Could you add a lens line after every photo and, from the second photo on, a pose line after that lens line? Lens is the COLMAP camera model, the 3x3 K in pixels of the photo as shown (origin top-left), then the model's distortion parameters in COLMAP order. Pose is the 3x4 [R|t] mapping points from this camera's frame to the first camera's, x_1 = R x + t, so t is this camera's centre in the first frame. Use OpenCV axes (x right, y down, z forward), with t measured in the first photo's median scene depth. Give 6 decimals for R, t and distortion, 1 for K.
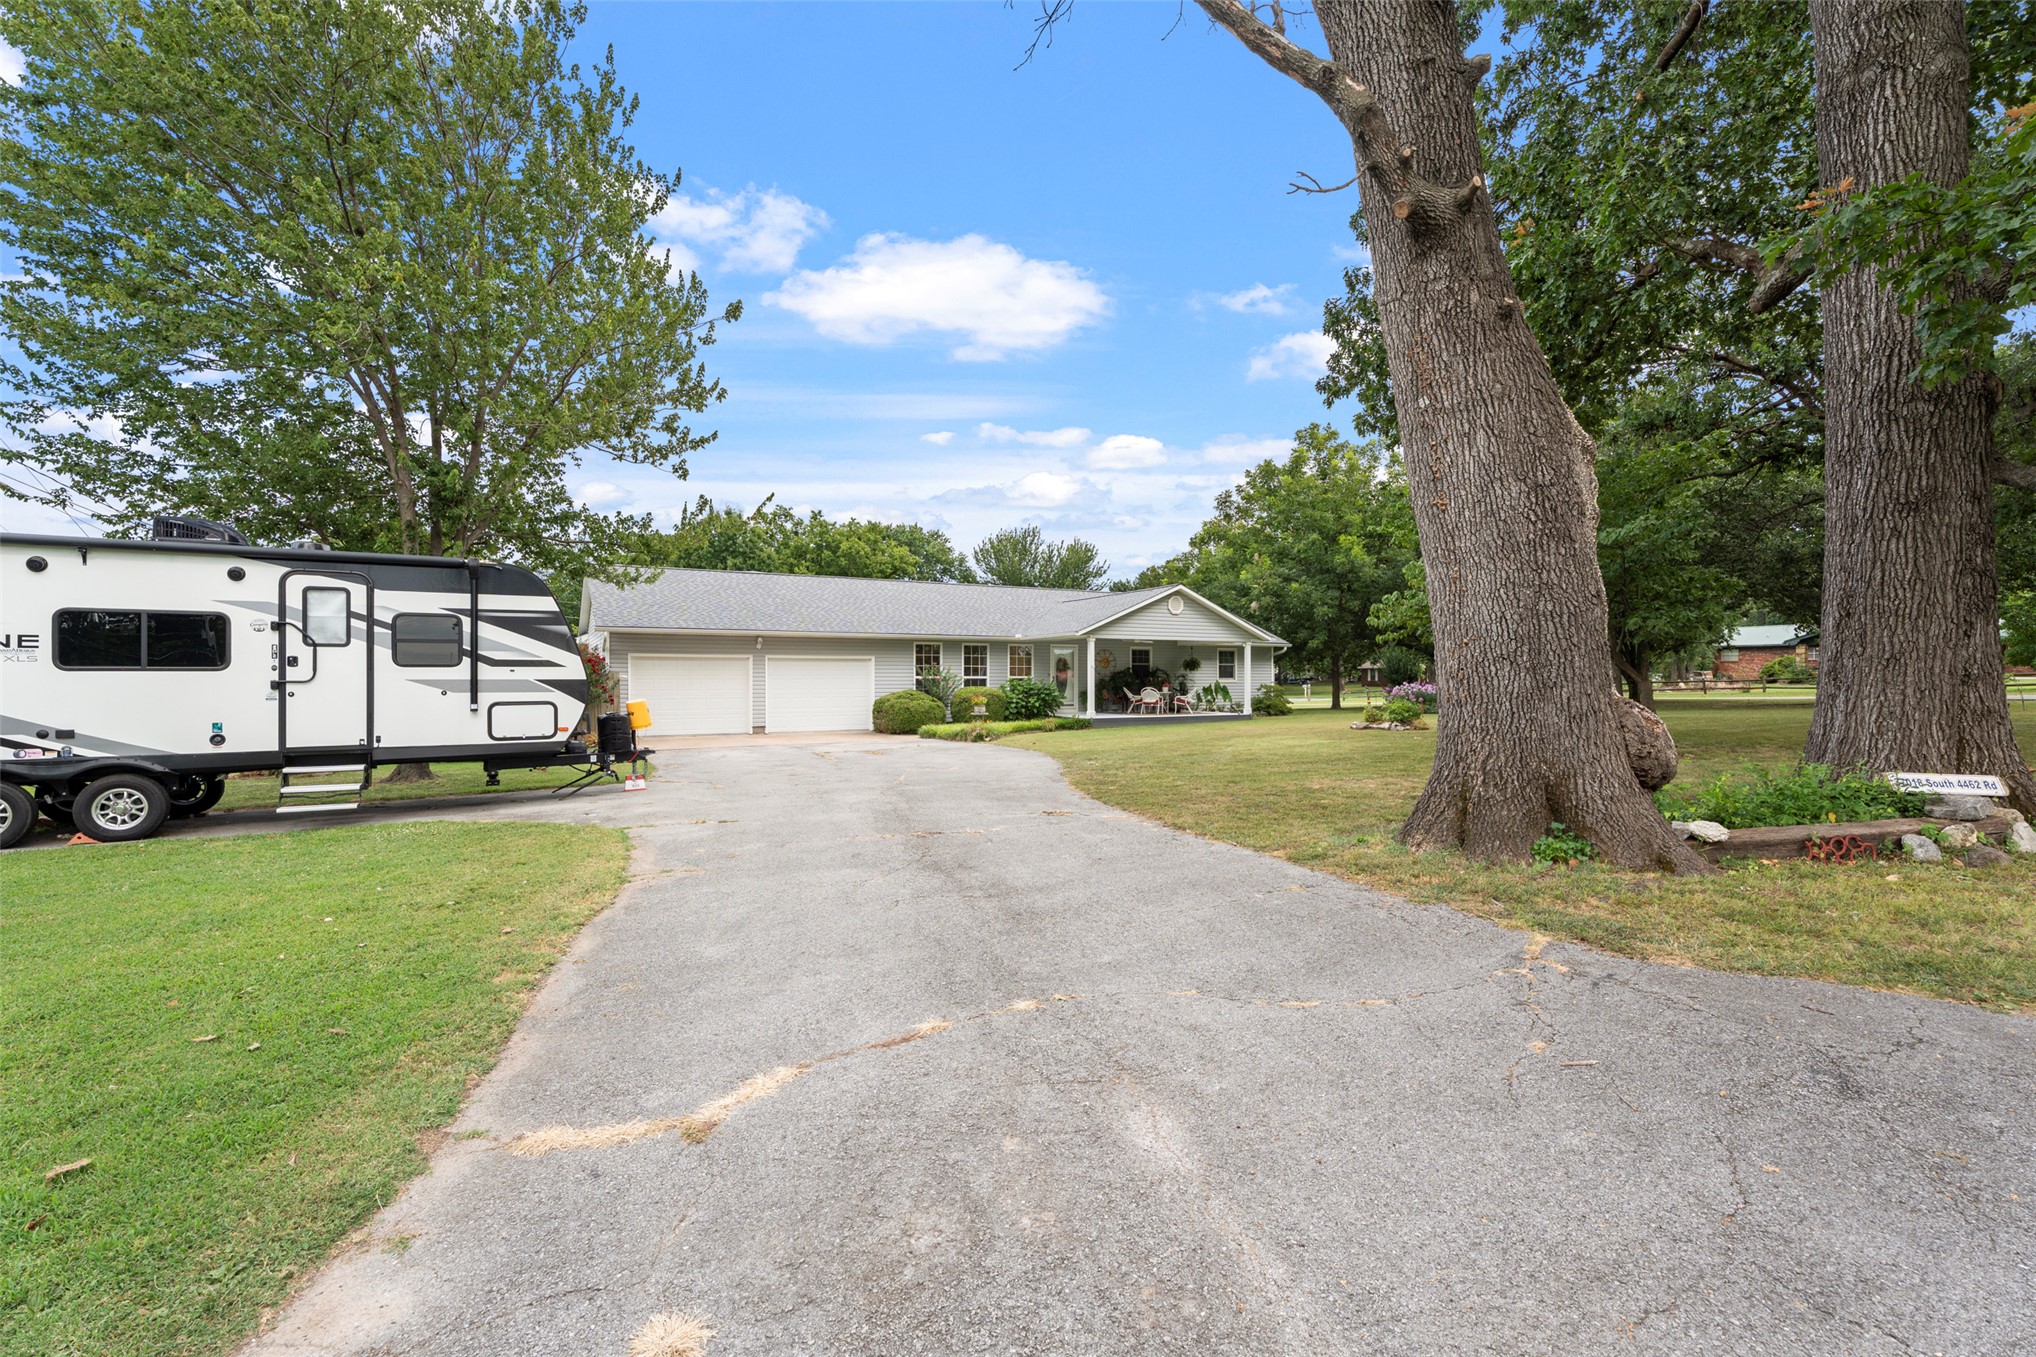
lens RADIAL K [[906.3, 0, 1013.2], [0, 906.3, 678.1], [0, 0, 1]] dist [-0.001304, 0.000053]
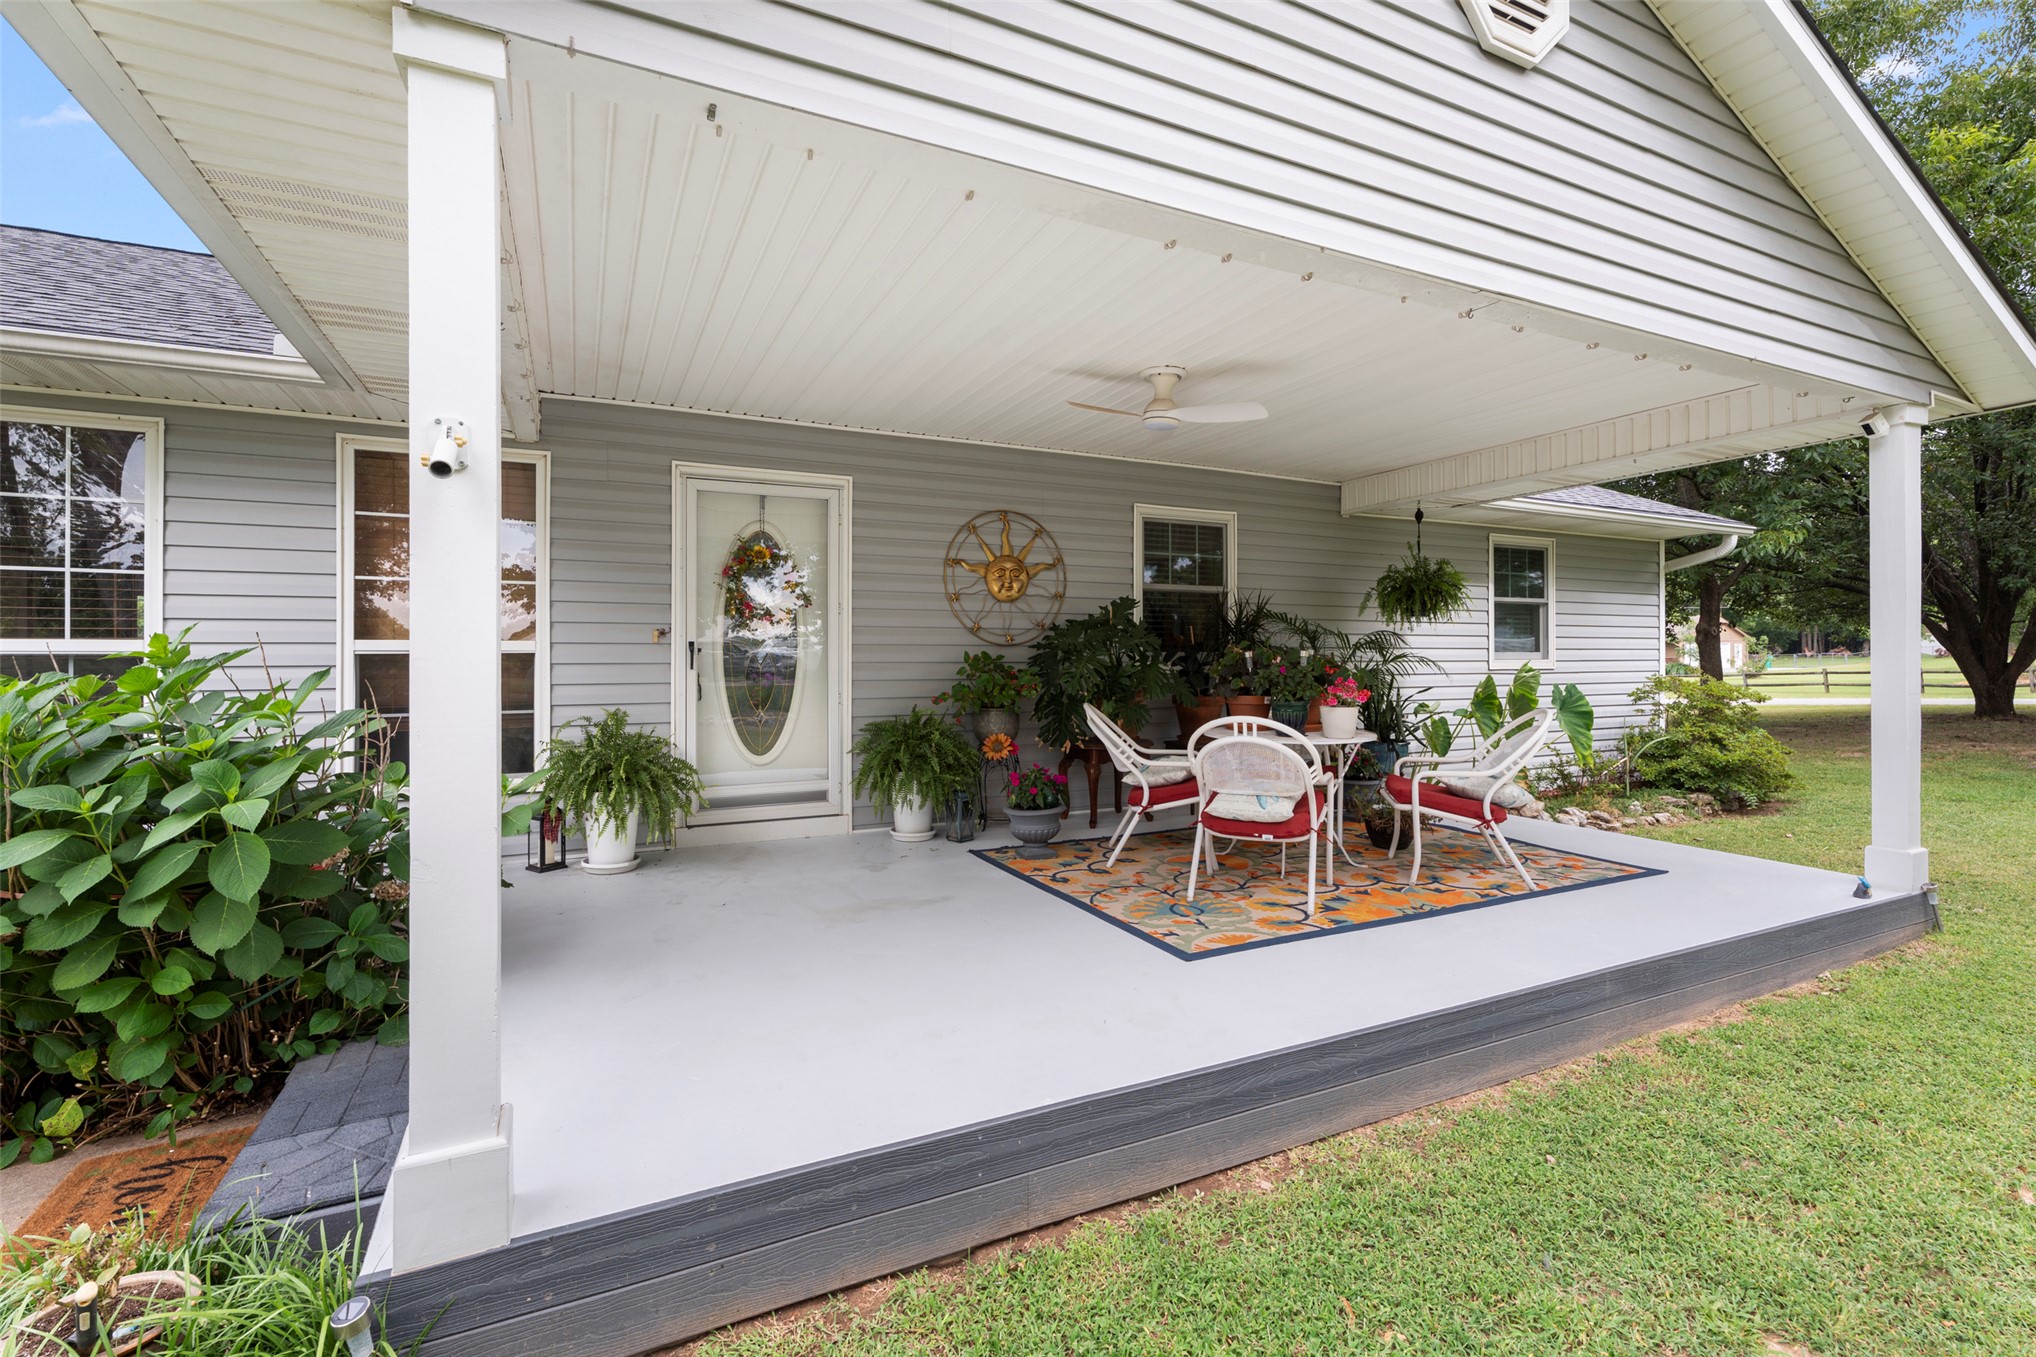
lens RADIAL K [[906.3, 0, 1016.9], [0, 906.3, 659.9], [0, 0, 1]] dist [-0.001304, 0.000053]
pose [[0.999455, 0.001573, -0.032968, 0.116281], [-0.001367, 0.999979, 0.006272, 0.000421], [0.032977, -0.006224, 0.999437, 0.843385]]
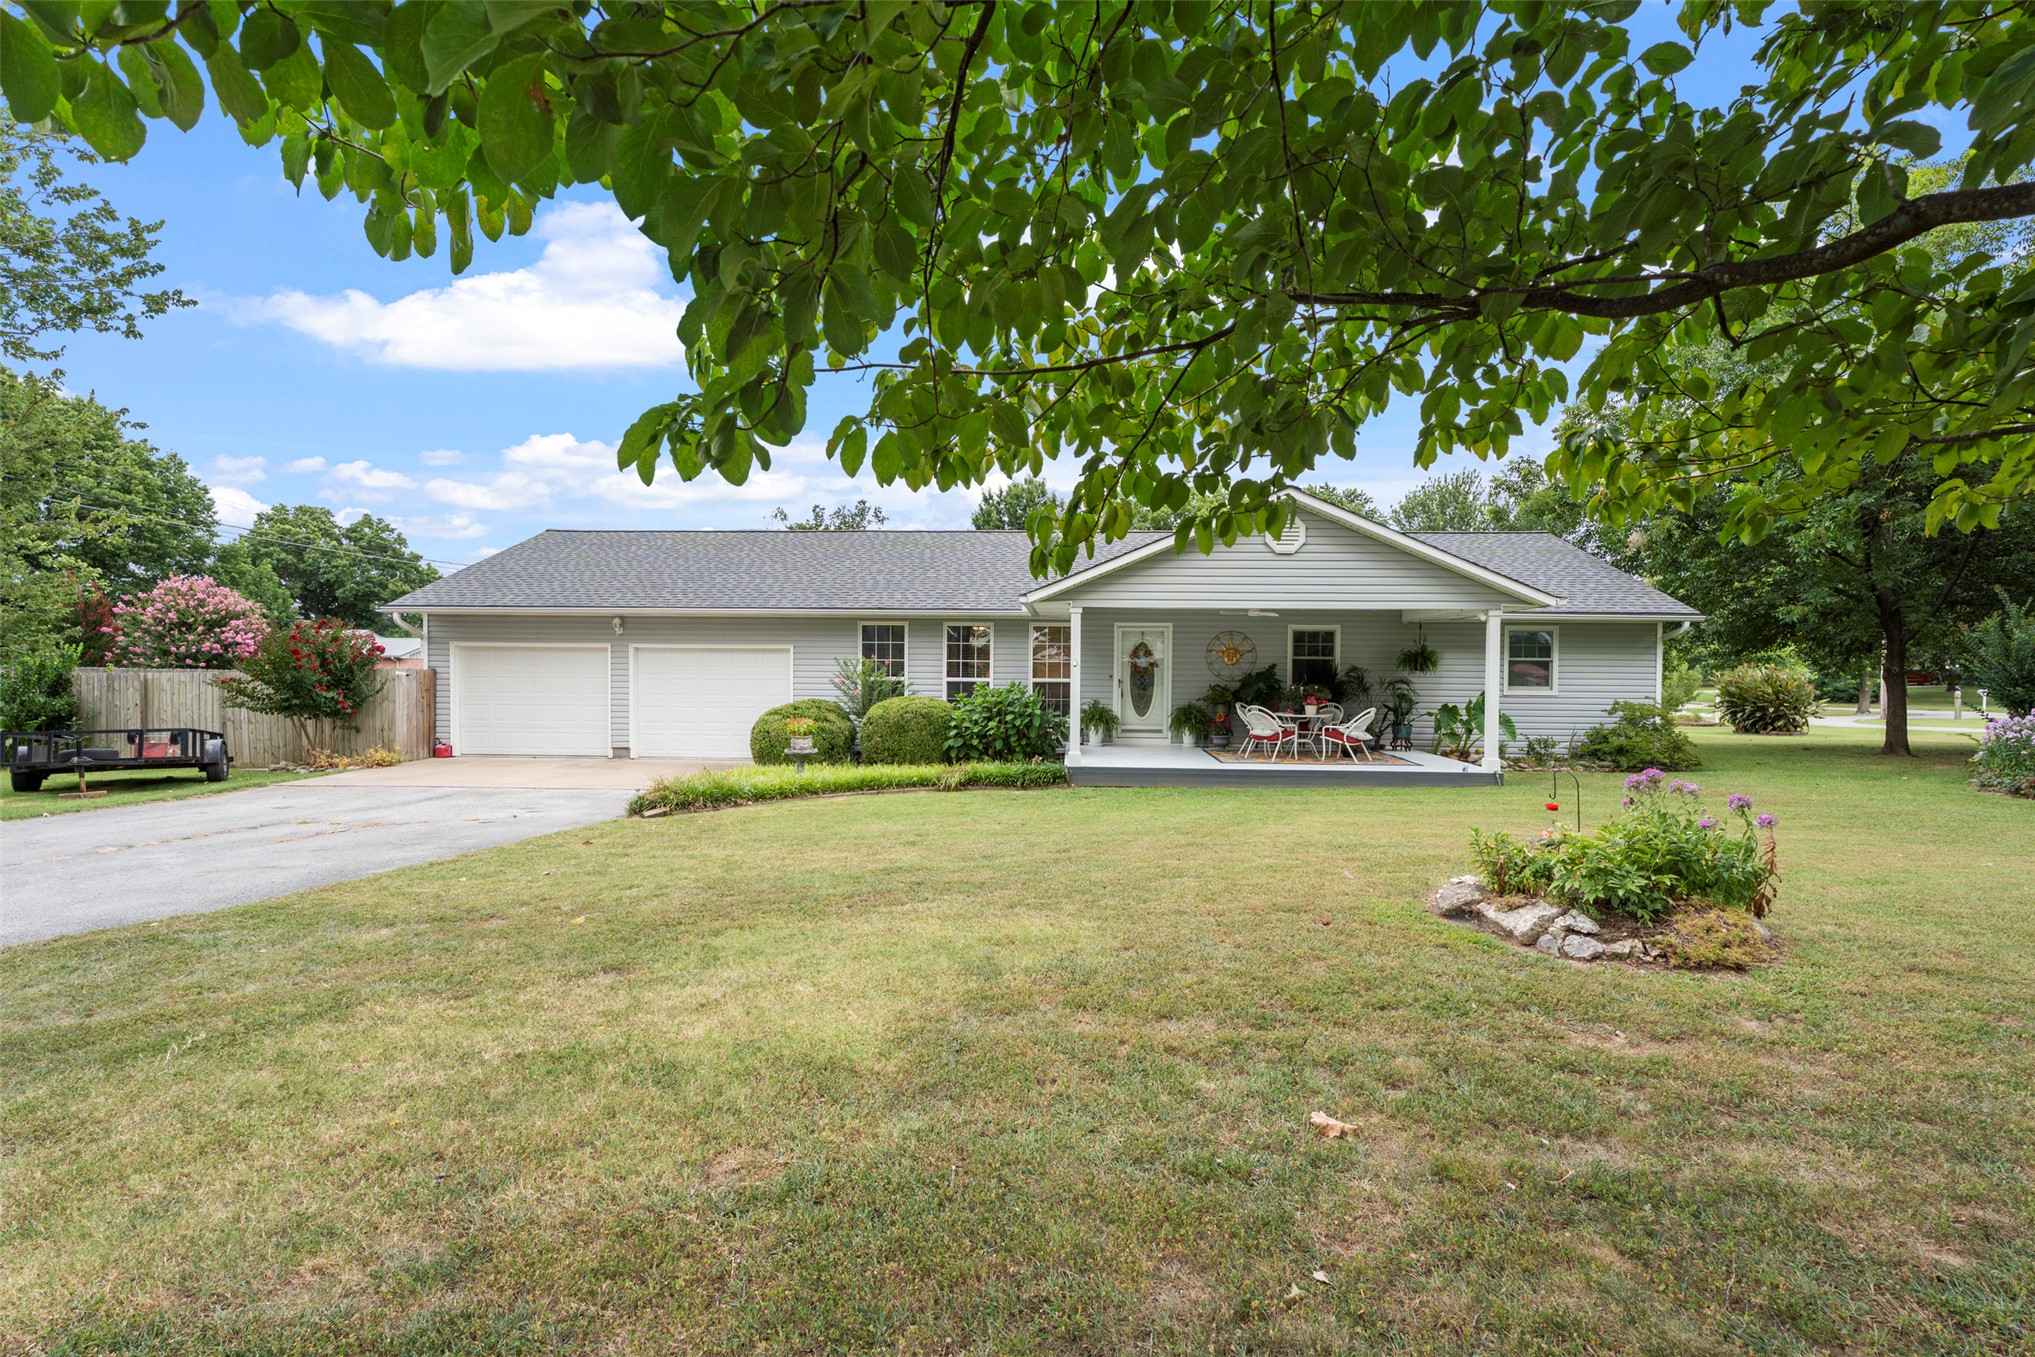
lens RADIAL K [[905.9, 0, 1018.6], [0, 905.9, 672.8], [0, 0, 1]] dist [-0.001304, 0.000053]
pose [[0.857595, 0.011962, -0.514186, 0.284468], [-0.009966, 0.999928, 0.006639, -0.009350], [0.514228, -0.000569, 0.857653, 0.499435]]
